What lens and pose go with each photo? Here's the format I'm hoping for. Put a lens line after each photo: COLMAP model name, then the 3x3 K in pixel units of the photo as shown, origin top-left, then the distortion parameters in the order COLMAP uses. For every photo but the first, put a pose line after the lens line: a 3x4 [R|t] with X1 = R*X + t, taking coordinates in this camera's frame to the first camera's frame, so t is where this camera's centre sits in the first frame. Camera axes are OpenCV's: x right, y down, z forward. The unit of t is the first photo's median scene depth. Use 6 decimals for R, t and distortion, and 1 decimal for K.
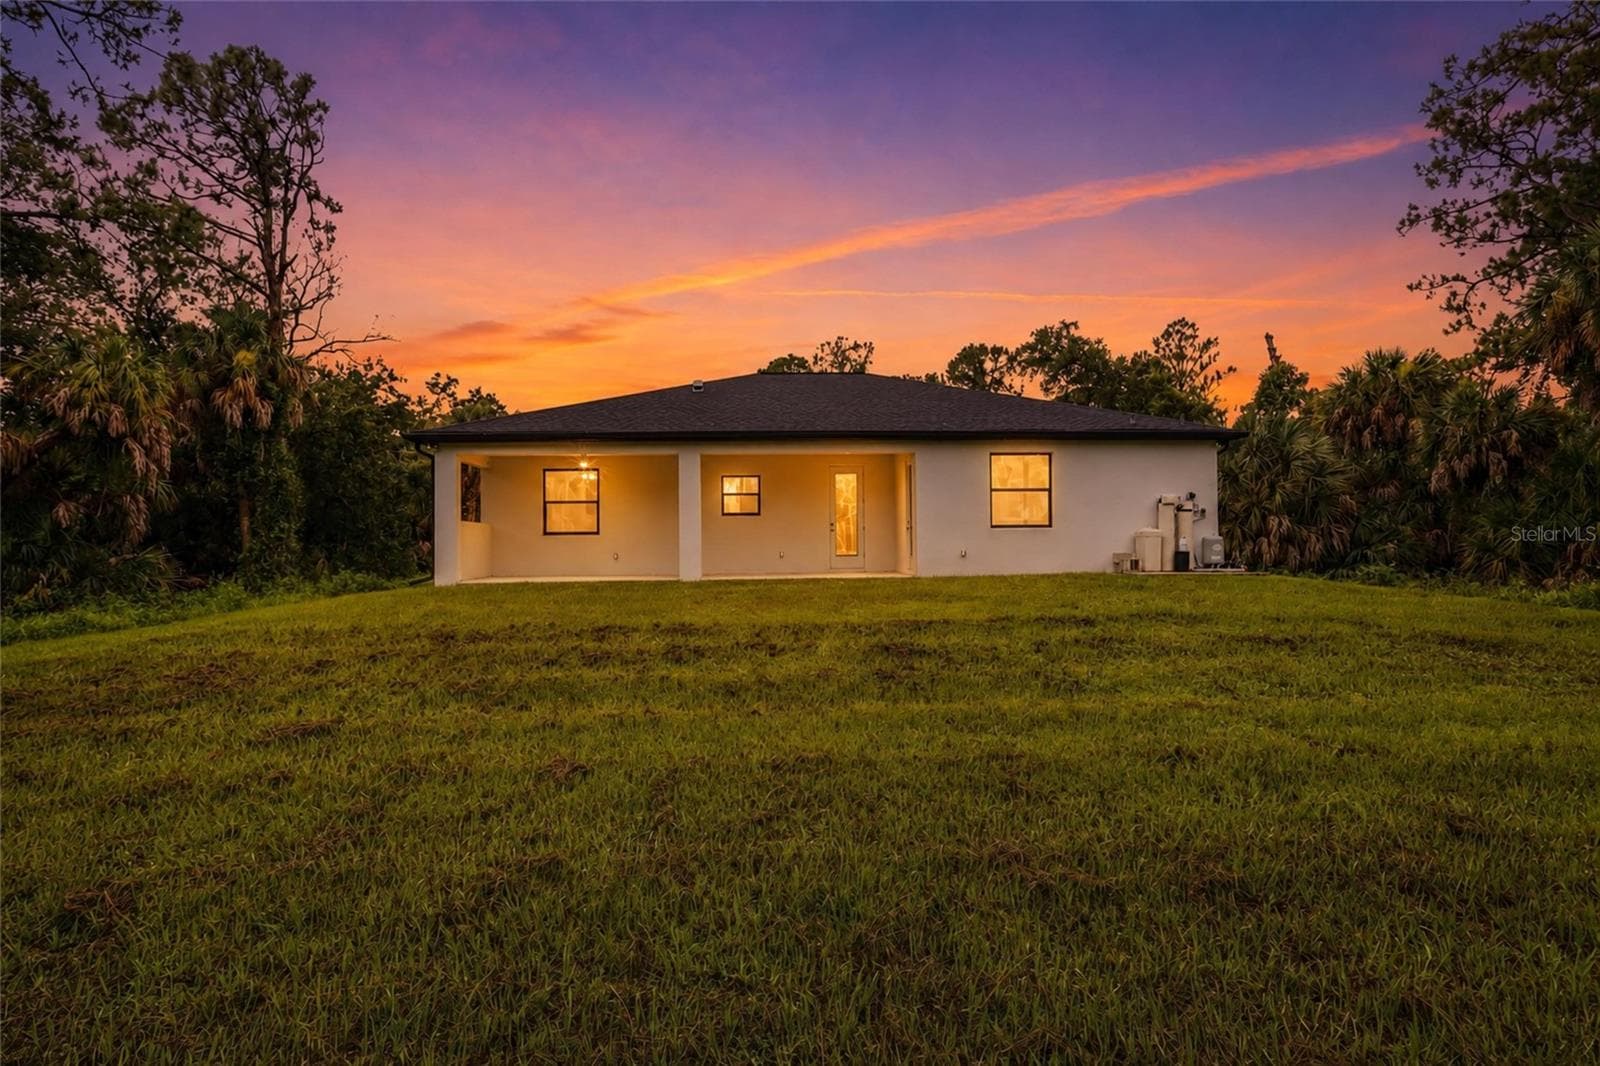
lens RADIAL K [[737.5, 0, 801.4], [0, 737.5, 565.7], [0, 0, 1]] dist [-0.000749, -0.000314]
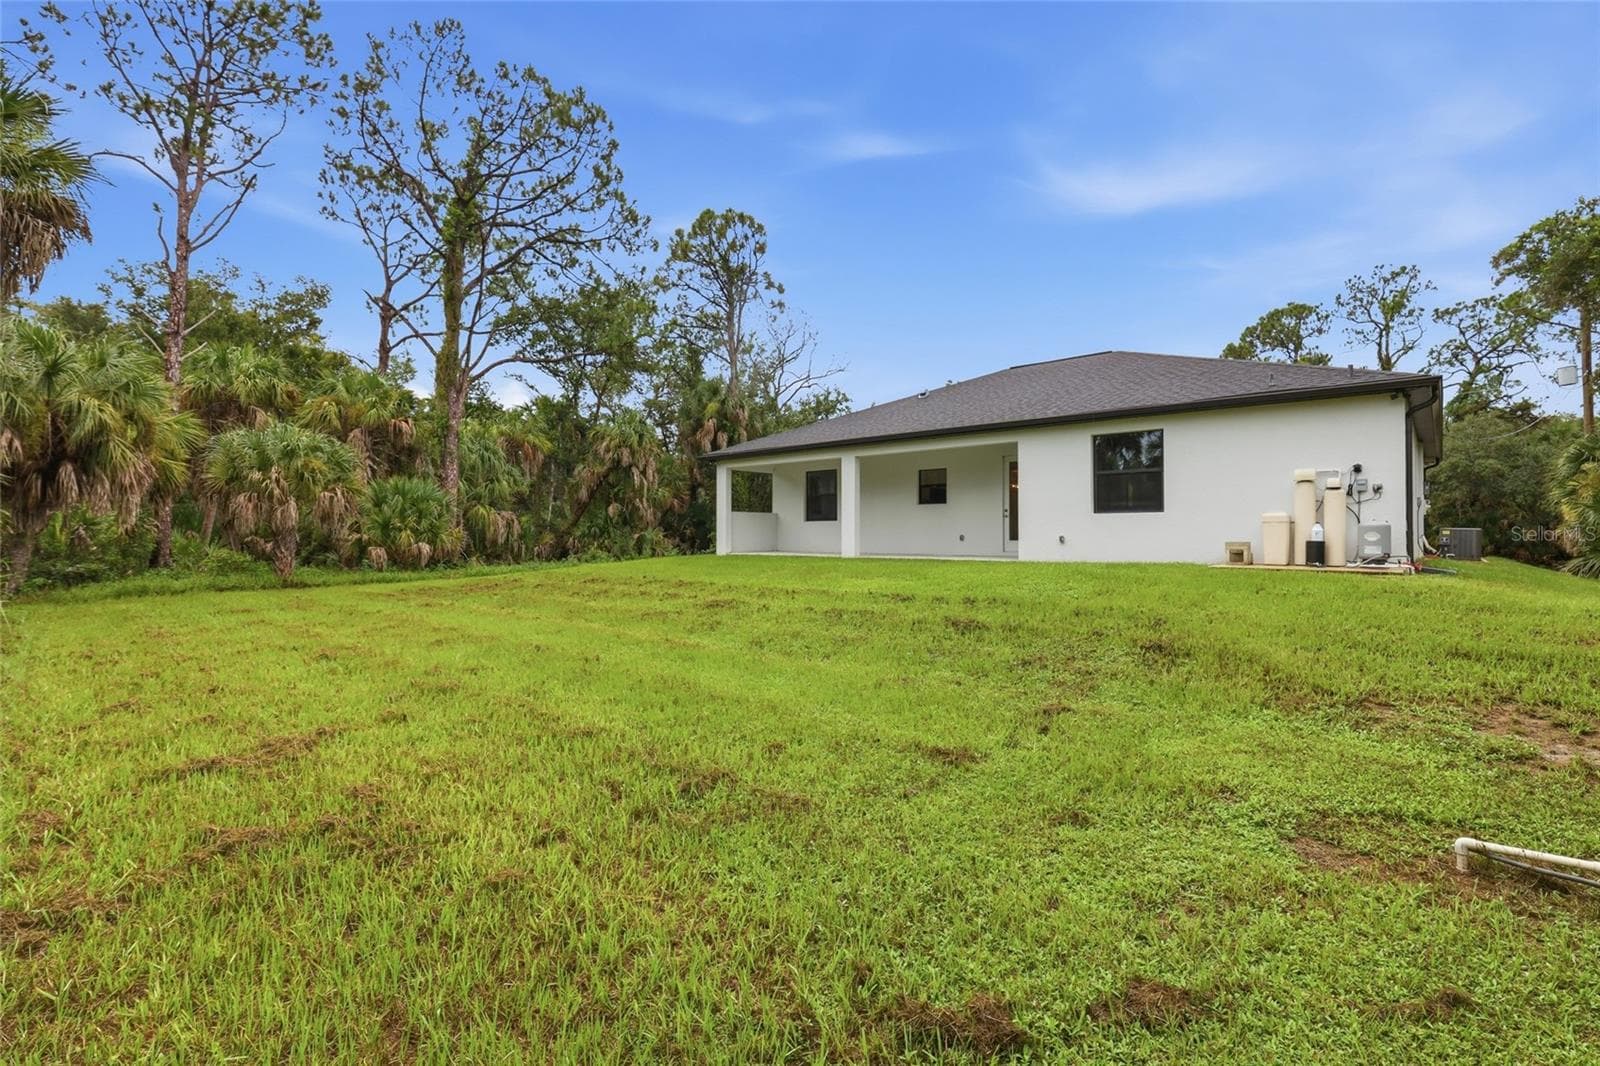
lens RADIAL K [[722.3, 0, 800.6], [0, 722.3, 528.0], [0, 0, 1]] dist [-0.001046, 0.000162]
pose [[0.719118, 0.003483, -0.694879, 0.564614], [-0.019248, 0.999704, -0.014908, -0.009458], [0.694621, 0.024096, 0.718972, 0.049871]]
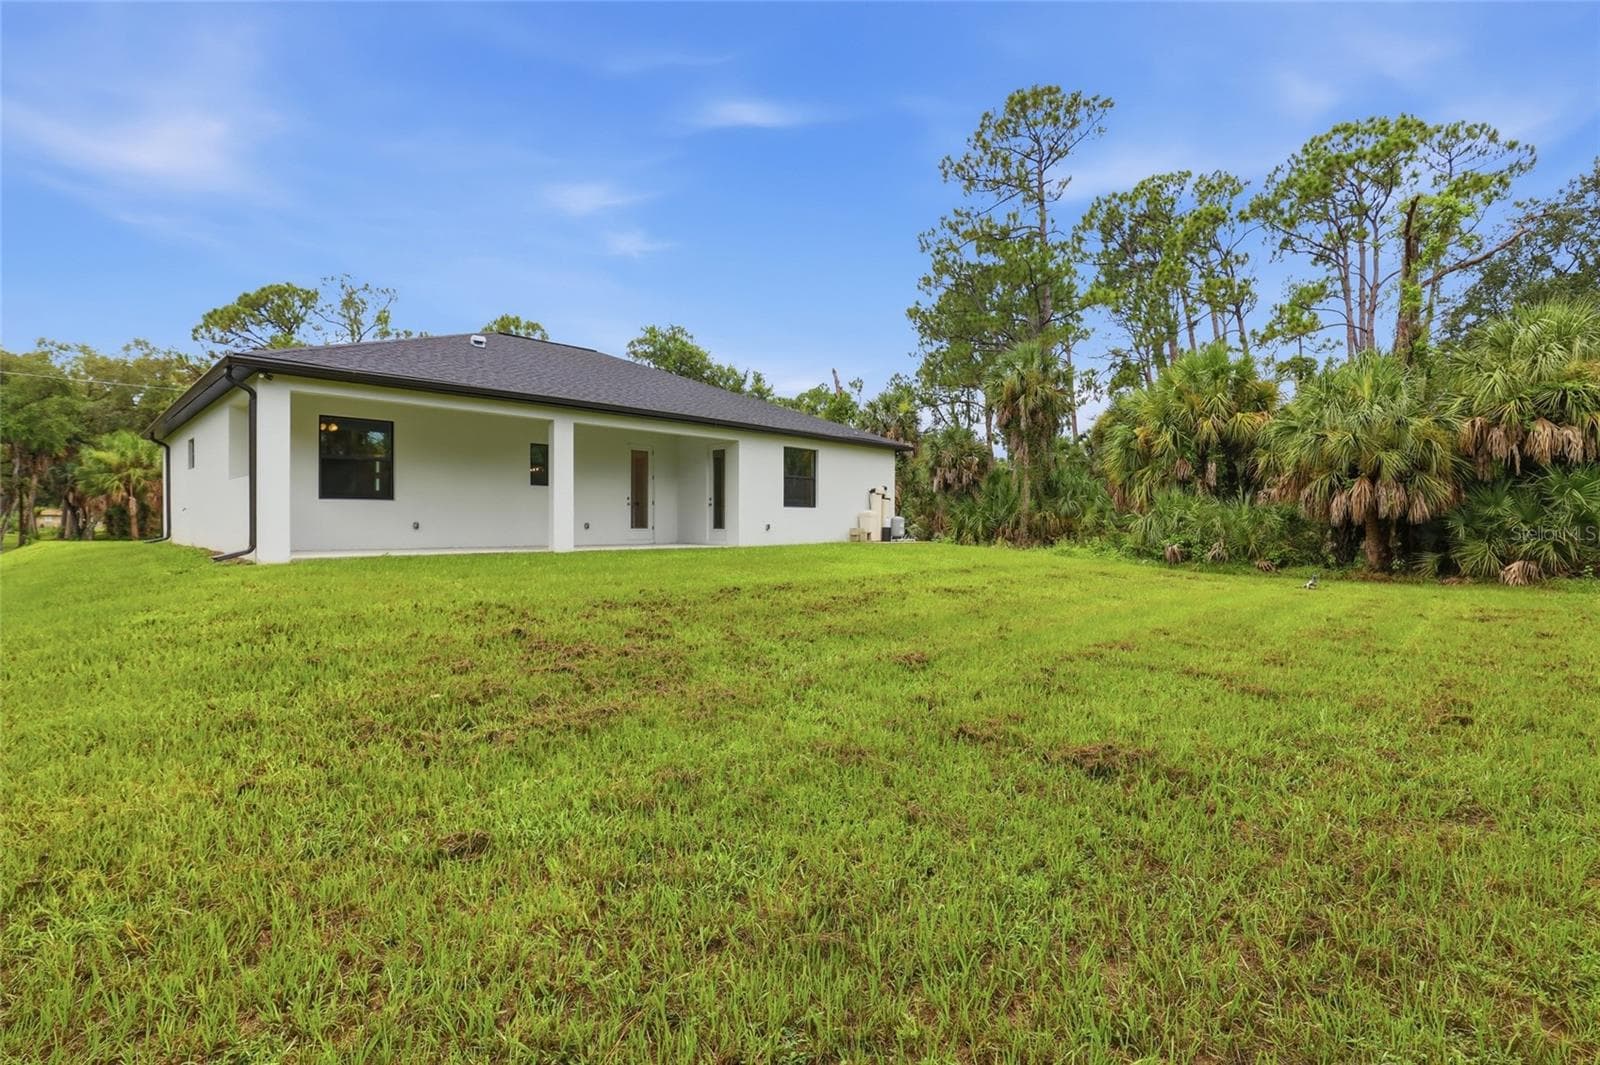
lens RADIAL K [[752.0, 0, 800.0], [0, 752.0, 532.5], [0, 0, 1]] dist [-0.000104, 0.000039]
pose [[0.723647, 0.005486, 0.690148, -0.513947], [0.006921, 0.999860, -0.015204, 0.009574], [-0.690135, 0.015779, 0.723508, 0.064908]]
